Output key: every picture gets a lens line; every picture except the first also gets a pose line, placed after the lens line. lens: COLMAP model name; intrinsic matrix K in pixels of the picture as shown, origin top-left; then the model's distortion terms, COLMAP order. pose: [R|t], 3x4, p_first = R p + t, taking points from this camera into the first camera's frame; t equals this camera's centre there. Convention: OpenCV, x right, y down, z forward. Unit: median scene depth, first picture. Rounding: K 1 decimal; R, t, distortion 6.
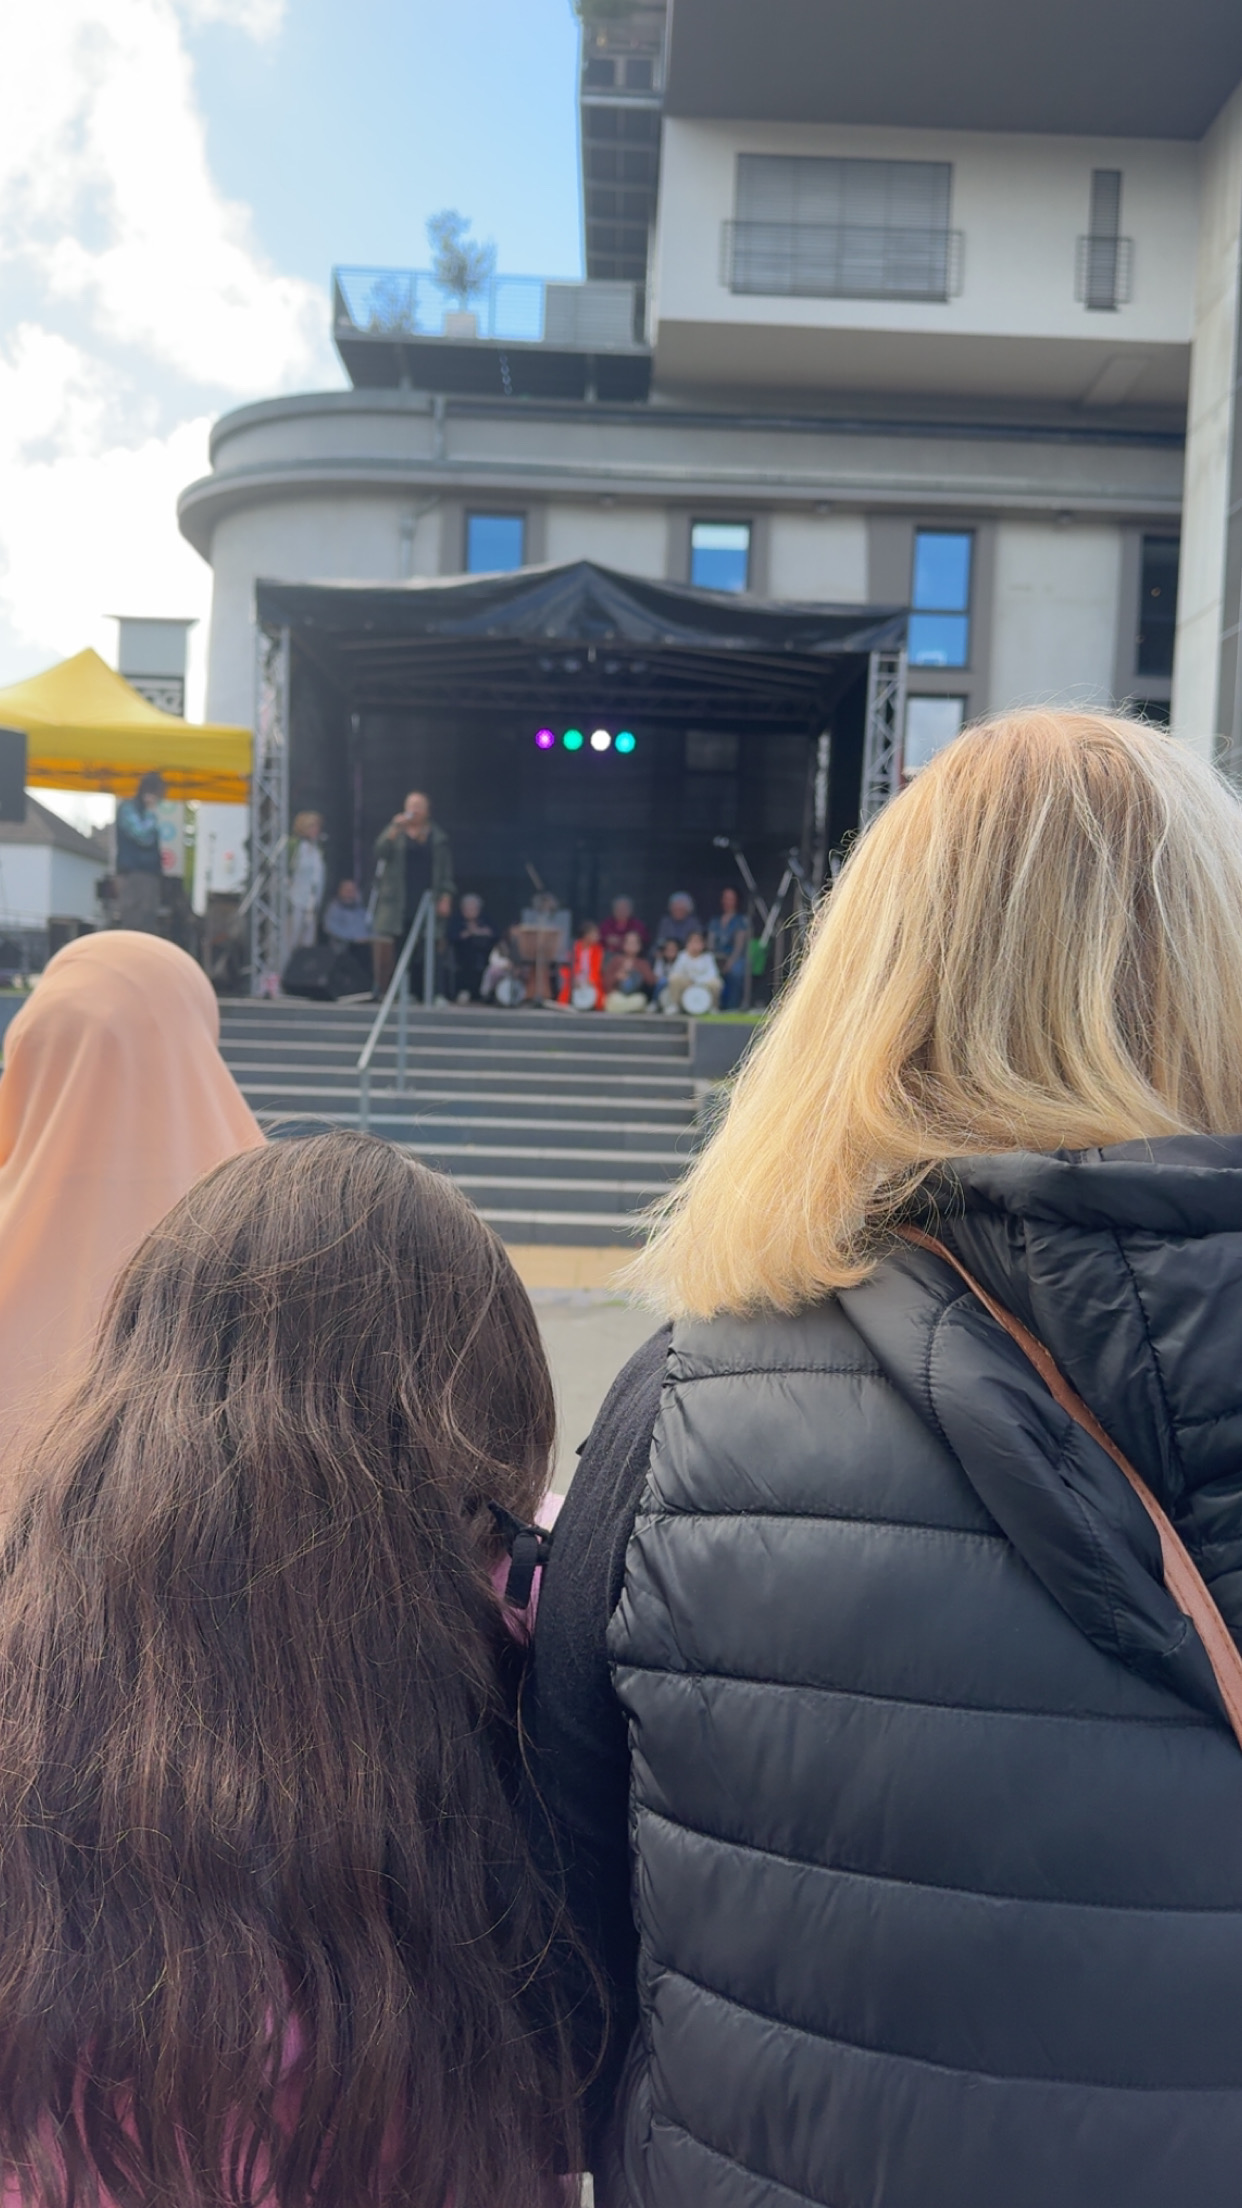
lens RADIAL K [[1627.6, 0, 621.0], [0, 1627.6, 1104.0], [0, 0, 1]] dist [0.101210, 0.001403]
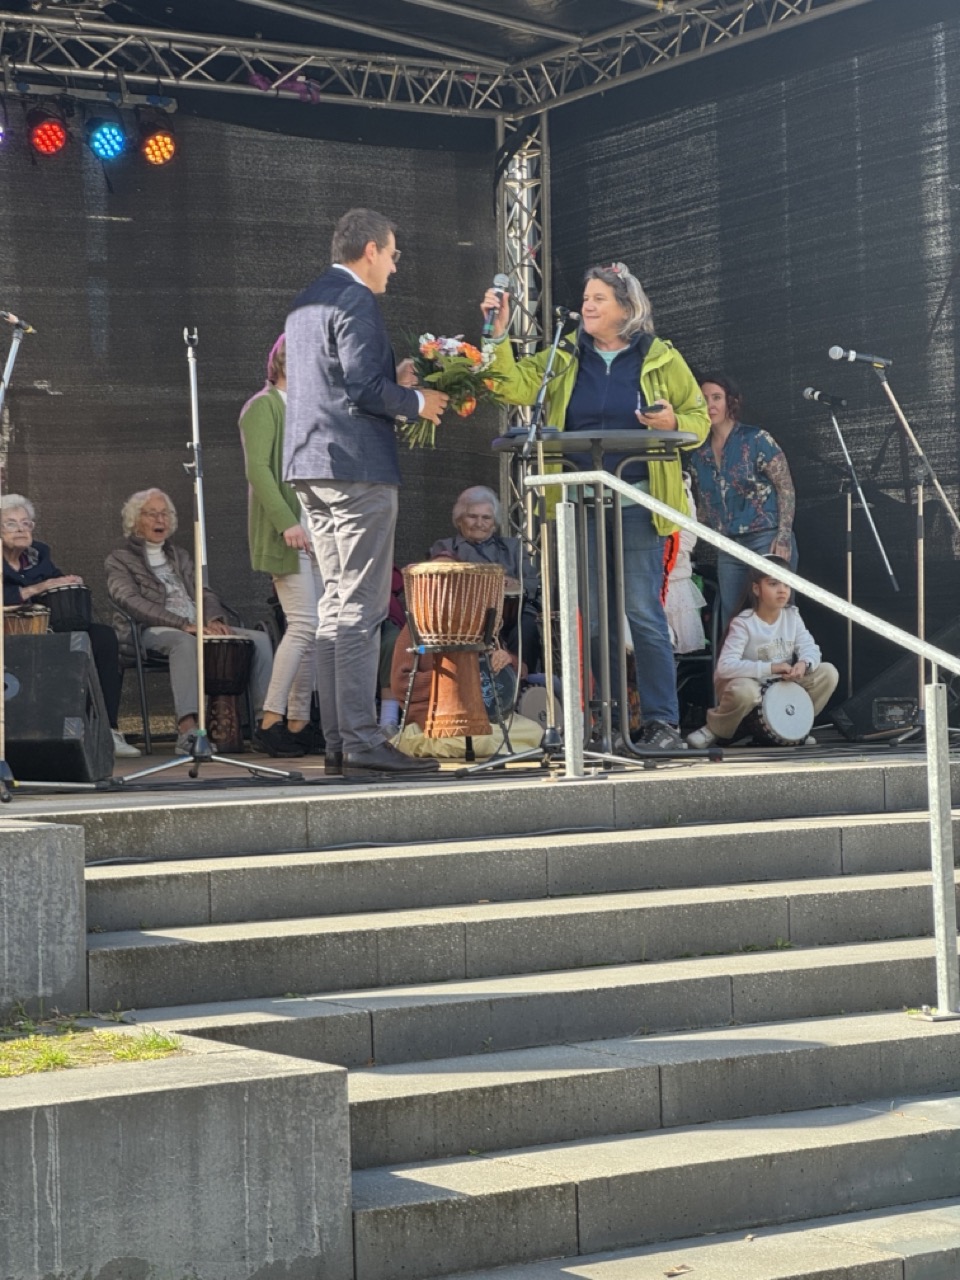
lens RADIAL K [[2863.3, 0, 480.0], [0, 2863.3, 640.0], [0, 0, 1]] dist [0.006160, 2.915306]
pose [[0.852610, -0.056074, 0.519530, -0.218556], [0.096601, 0.994003, -0.051248, -0.026537], [-0.513541, 0.093882, 0.852914, 0.197902]]
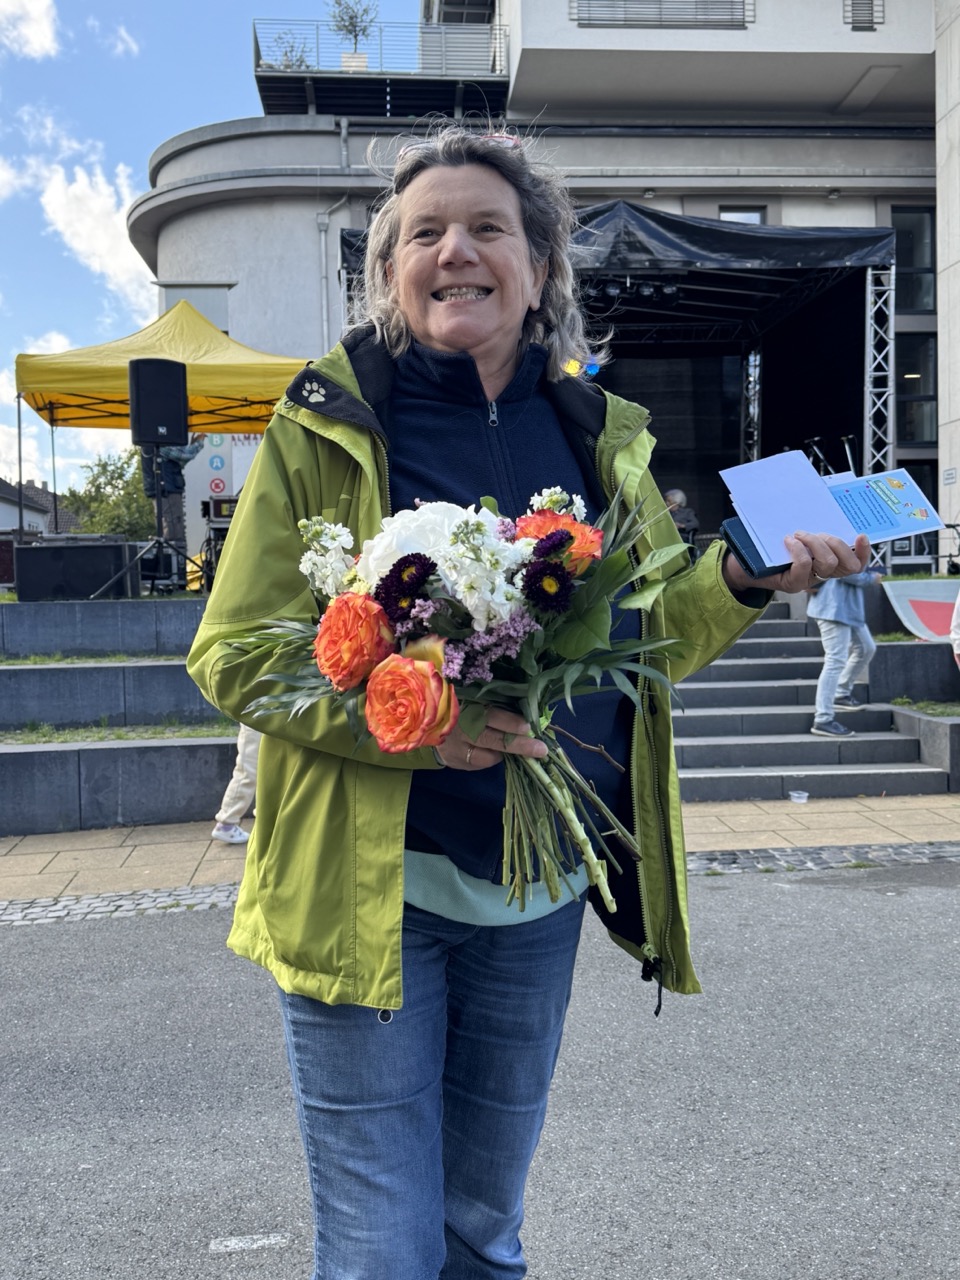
lens RADIAL K [[1216.9, 0, 480.0], [0, 1216.9, 640.0], [0, 0, 1]] dist [0.103476, -0.014520]
pose [[0.996025, -0.061401, 0.064525, -0.098360], [0.063105, 0.997701, -0.024704, -0.002433], [-0.062860, 0.028678, 0.997610, 0.071786]]
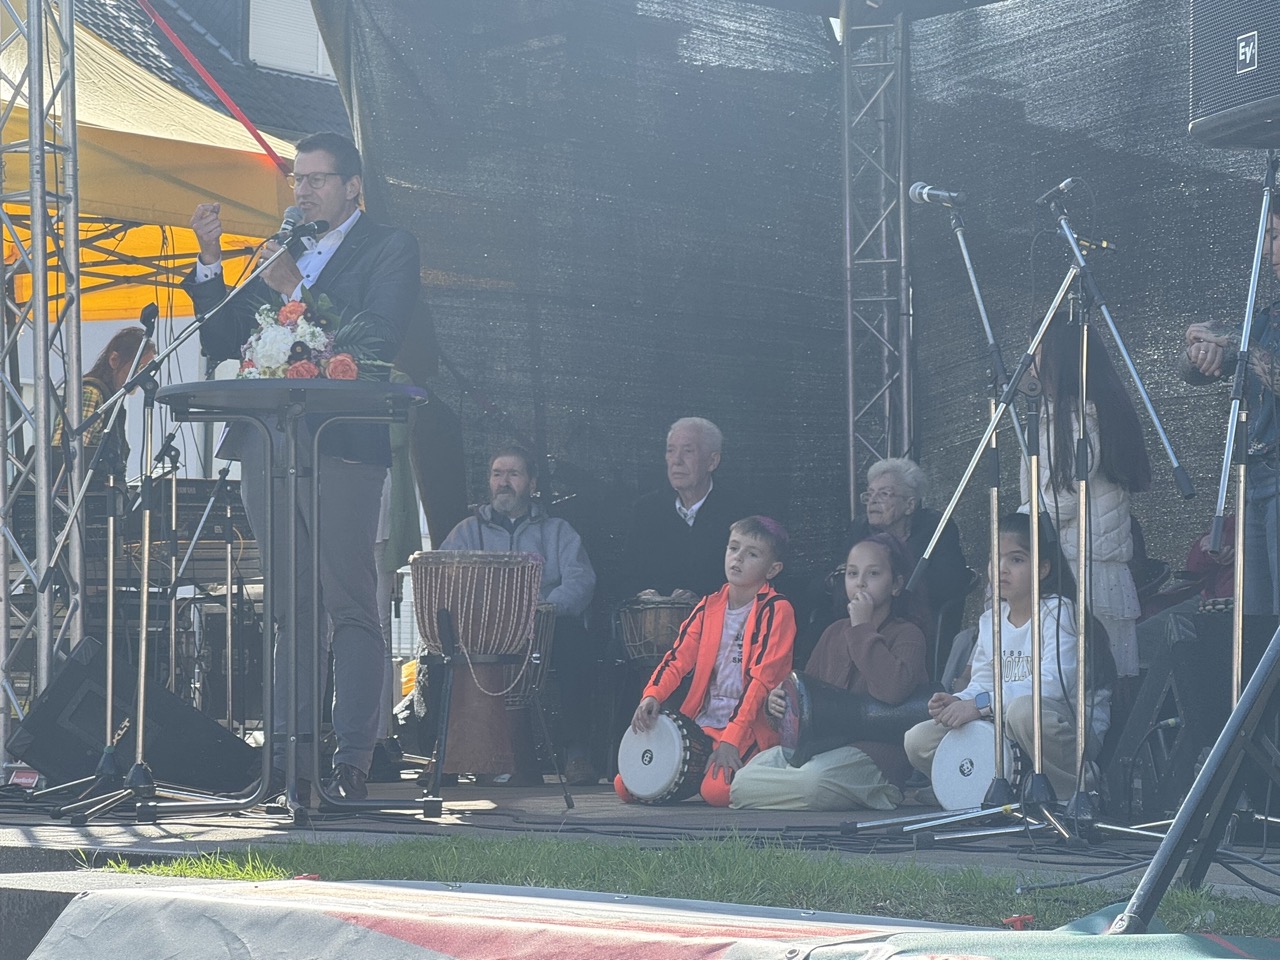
lens RADIAL K [[3119.4, 0, 660.2], [0, 3119.4, 480.9], [0, 0, 1]] dist [-0.133884, 5.503903]
pose [[0.702369, -0.083225, -0.706931, 0.200037], [-0.022781, 0.990005, -0.139184, -0.019438], [0.711449, 0.113863, 0.693452, 0.308061]]
